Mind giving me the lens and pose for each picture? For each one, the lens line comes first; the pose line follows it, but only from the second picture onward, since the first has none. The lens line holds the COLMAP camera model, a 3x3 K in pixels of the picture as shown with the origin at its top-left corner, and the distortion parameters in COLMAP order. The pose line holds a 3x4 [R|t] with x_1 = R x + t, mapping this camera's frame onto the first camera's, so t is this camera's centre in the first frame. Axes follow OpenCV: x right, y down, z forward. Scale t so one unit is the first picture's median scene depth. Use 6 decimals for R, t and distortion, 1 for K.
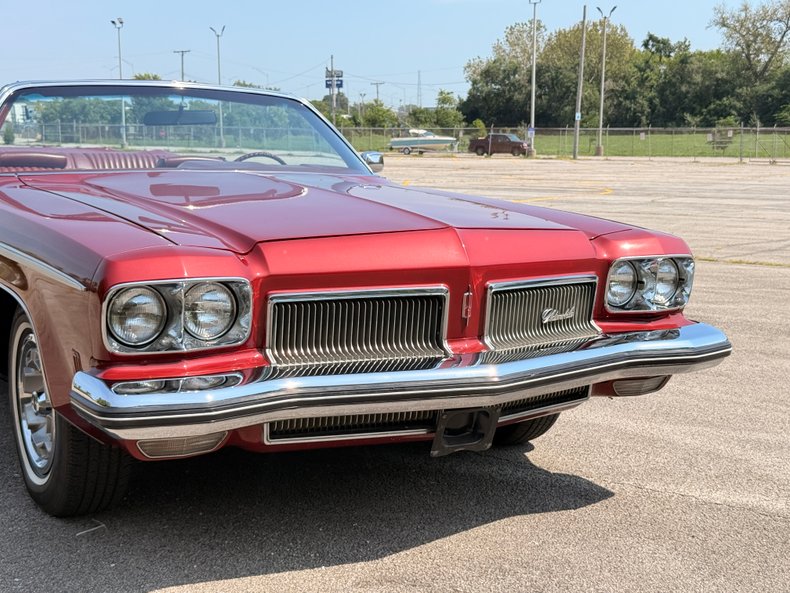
lens RADIAL K [[1016.7, 0, 408.6], [0, 1016.7, 311.8], [0, 0, 1]] dist [0.219955, -0.536324]
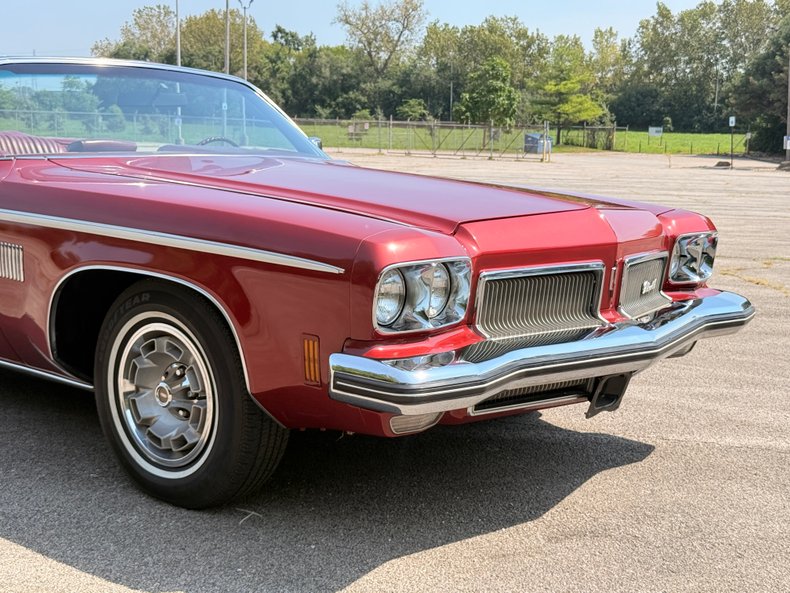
lens RADIAL K [[1016.8, 0, 374.9], [0, 1016.8, 303.4], [0, 0, 1]] dist [0.205540, -0.521498]
pose [[0.950417, -0.036313, 0.308851, -0.445220], [0.035166, 0.999338, 0.009281, 0.000793], [-0.308983, 0.002040, 0.951065, 0.028958]]
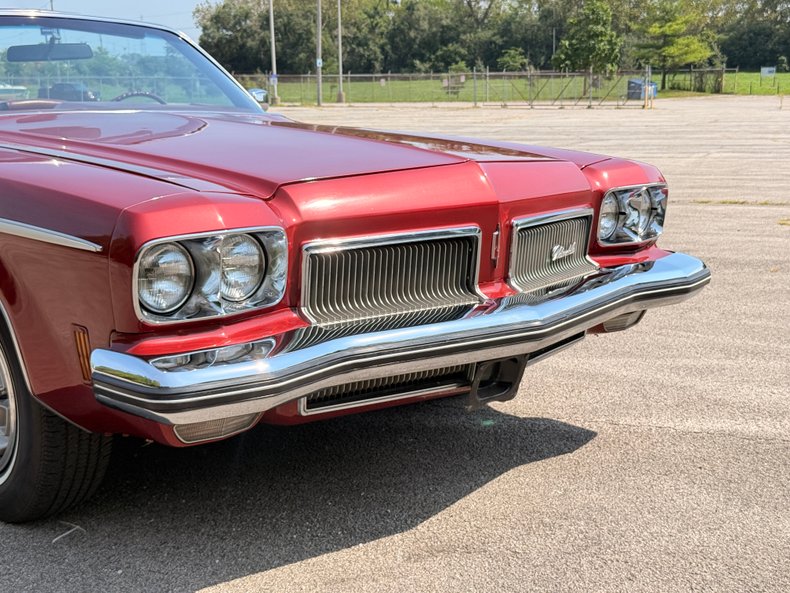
lens RADIAL K [[1016.3, 0, 393.8], [0, 1016.3, 305.9], [0, 0, 1]] dist [0.219050, -0.518448]
pose [[0.971796, -0.069231, 0.225432, -0.205658], [0.059428, 0.996980, 0.049993, -0.003040], [-0.228213, -0.035186, 0.972975, 0.106359]]
